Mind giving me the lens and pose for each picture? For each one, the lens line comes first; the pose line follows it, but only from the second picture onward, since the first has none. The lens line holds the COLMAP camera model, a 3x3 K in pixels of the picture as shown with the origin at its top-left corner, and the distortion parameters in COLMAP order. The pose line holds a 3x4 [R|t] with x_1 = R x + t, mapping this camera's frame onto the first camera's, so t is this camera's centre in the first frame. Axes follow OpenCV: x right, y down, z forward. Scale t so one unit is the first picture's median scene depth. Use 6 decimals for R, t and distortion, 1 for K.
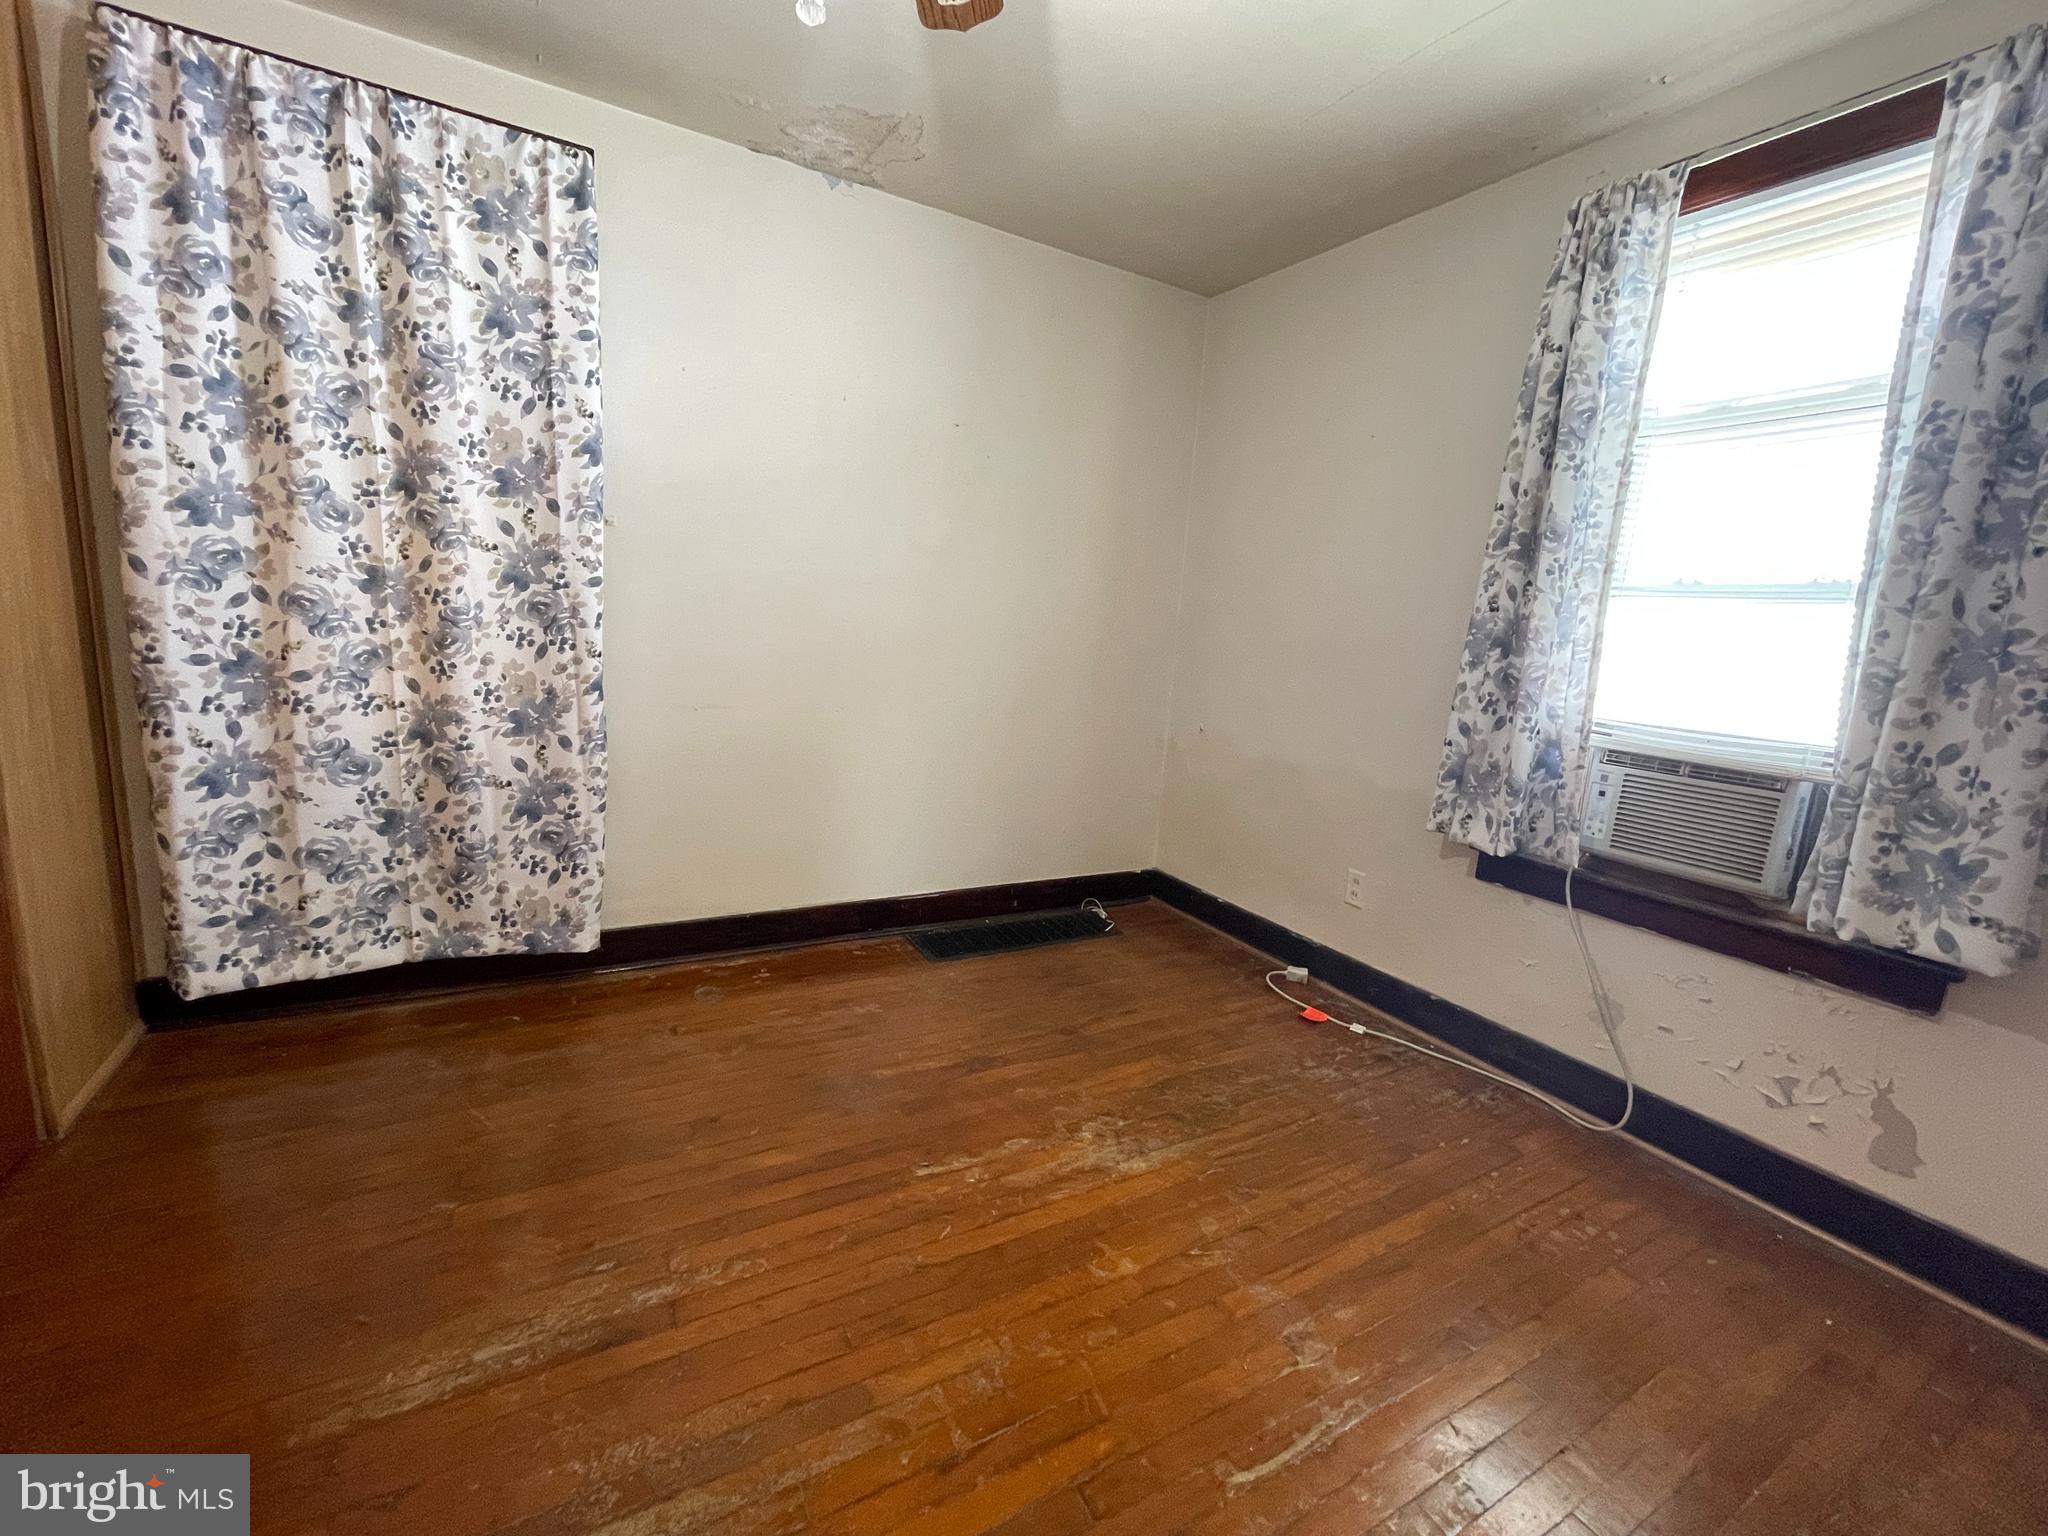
lens RADIAL K [[835.9, 0, 1013.7], [0, 835.9, 762.8], [0, 0, 1]] dist [0.001555, 0.000111]
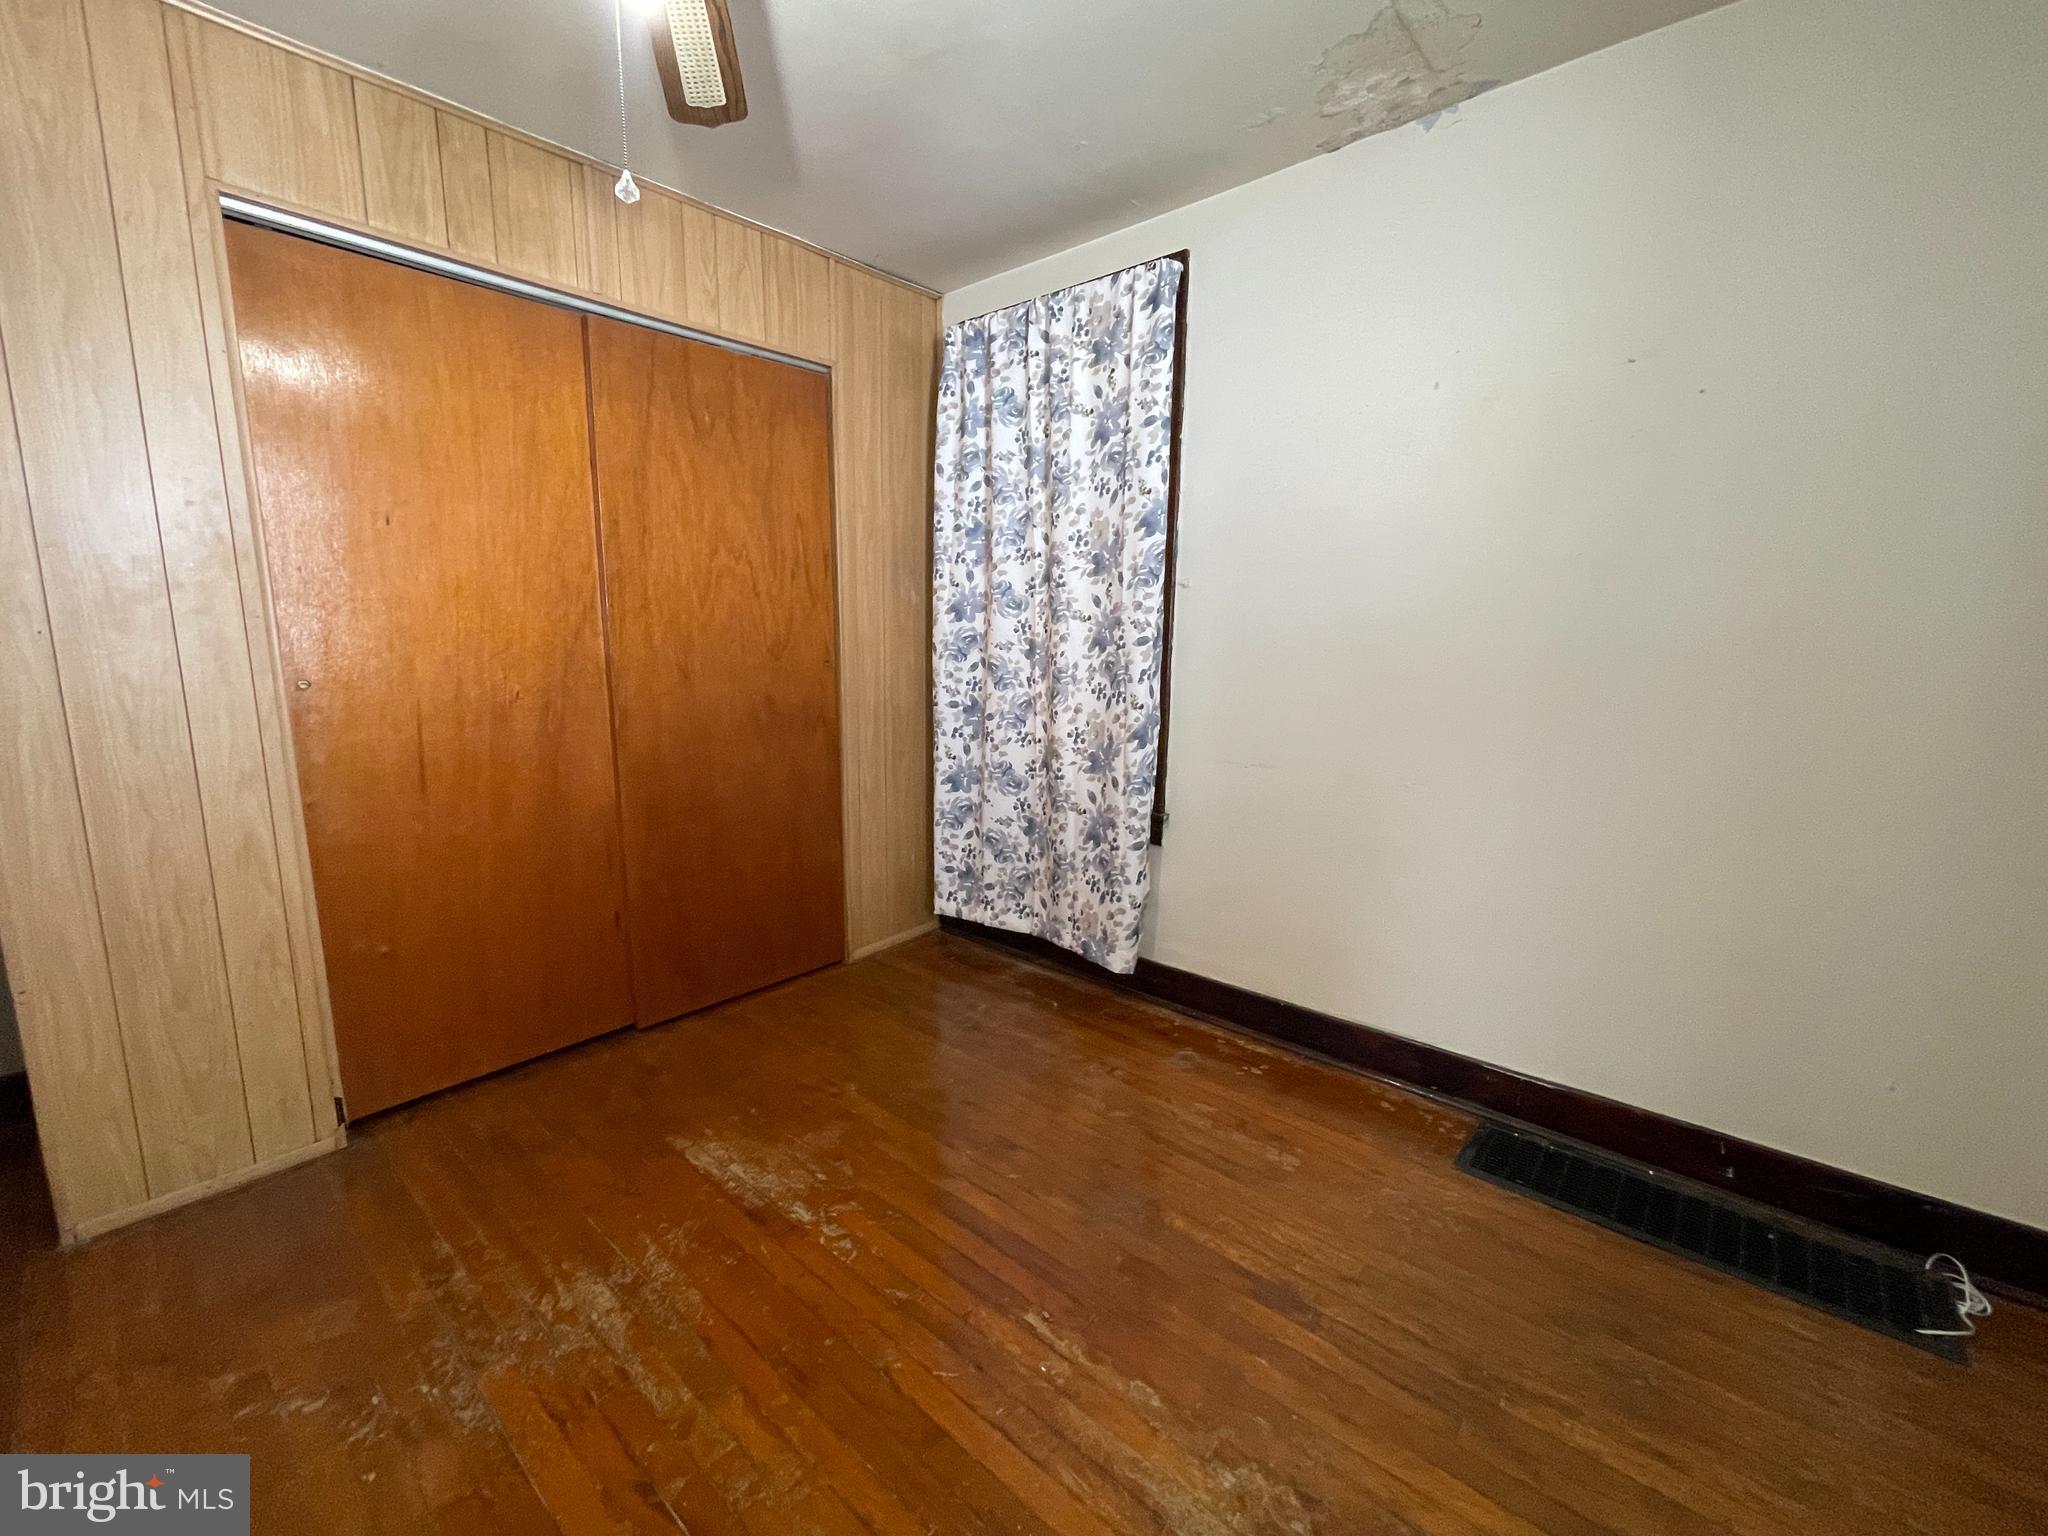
lens RADIAL K [[835.9, 0, 1018.5], [0, 835.9, 767.1], [0, 0, 1]] dist [0.001555, 0.000111]
pose [[0.341983, 0.083869, -0.935956, 0.532518], [-0.148880, 0.988265, 0.034158, -0.071915], [0.927837, 0.127664, 0.350456, 0.529733]]
